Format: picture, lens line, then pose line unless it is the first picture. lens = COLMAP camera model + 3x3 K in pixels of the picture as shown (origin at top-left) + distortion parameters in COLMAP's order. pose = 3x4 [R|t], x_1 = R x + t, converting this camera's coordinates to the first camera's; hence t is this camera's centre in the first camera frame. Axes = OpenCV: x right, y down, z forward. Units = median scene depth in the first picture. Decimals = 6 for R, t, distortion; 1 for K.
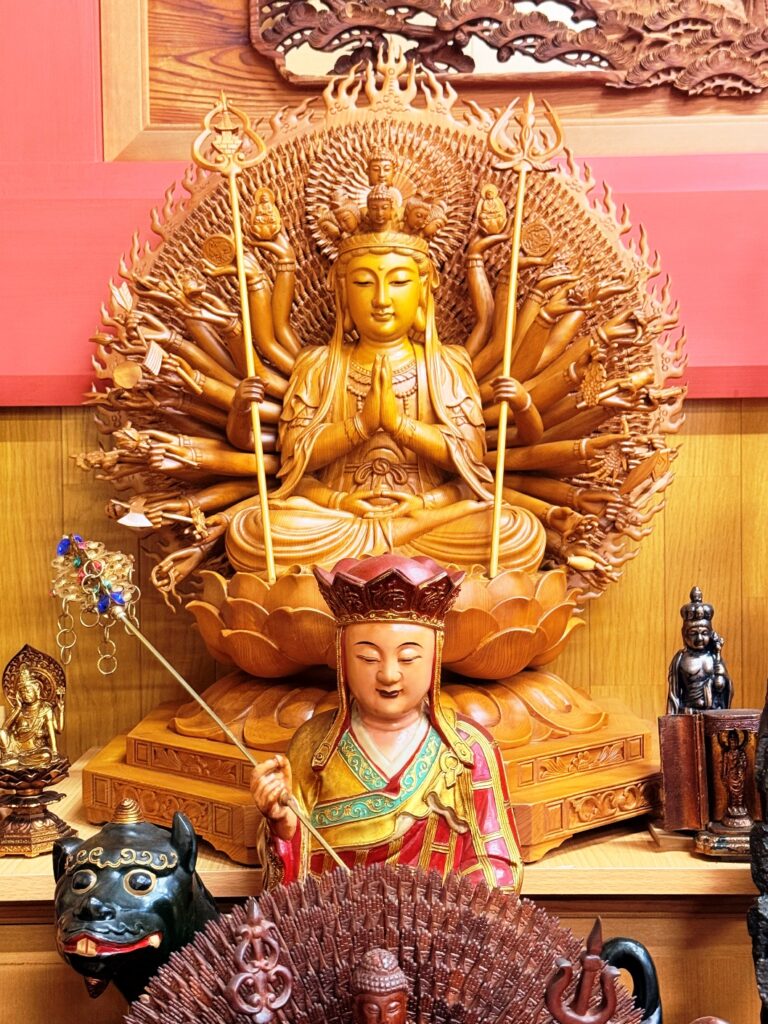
lens RADIAL K [[1470.7, 0, 384.0], [0, 1470.7, 512.0], [0, 0, 1]] dist [0.160424, -0.048482]
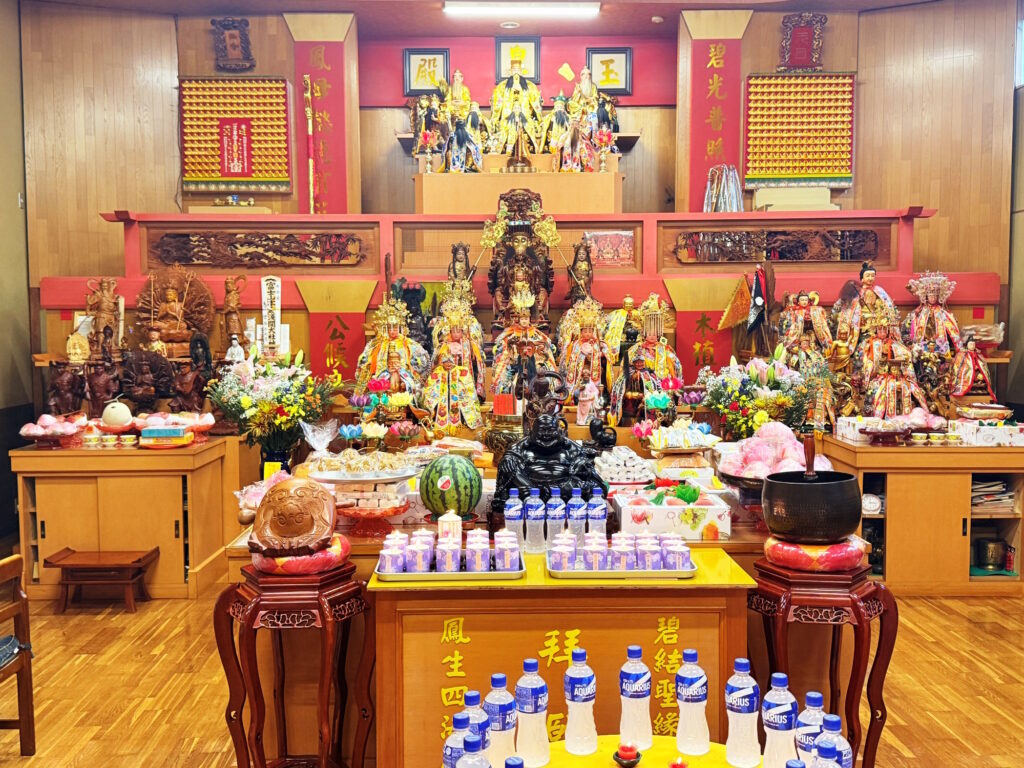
lens RADIAL K [[1077.2, 0, 515.9], [0, 1077.2, 388.3], [0, 0, 1]] dist [0.156542, -0.306889]
pose [[0.999865, 0.005448, -0.015506, 1.936031], [-0.004855, 0.999266, 0.038009, 0.117916], [0.015701, -0.037929, 0.999157, -4.840261]]
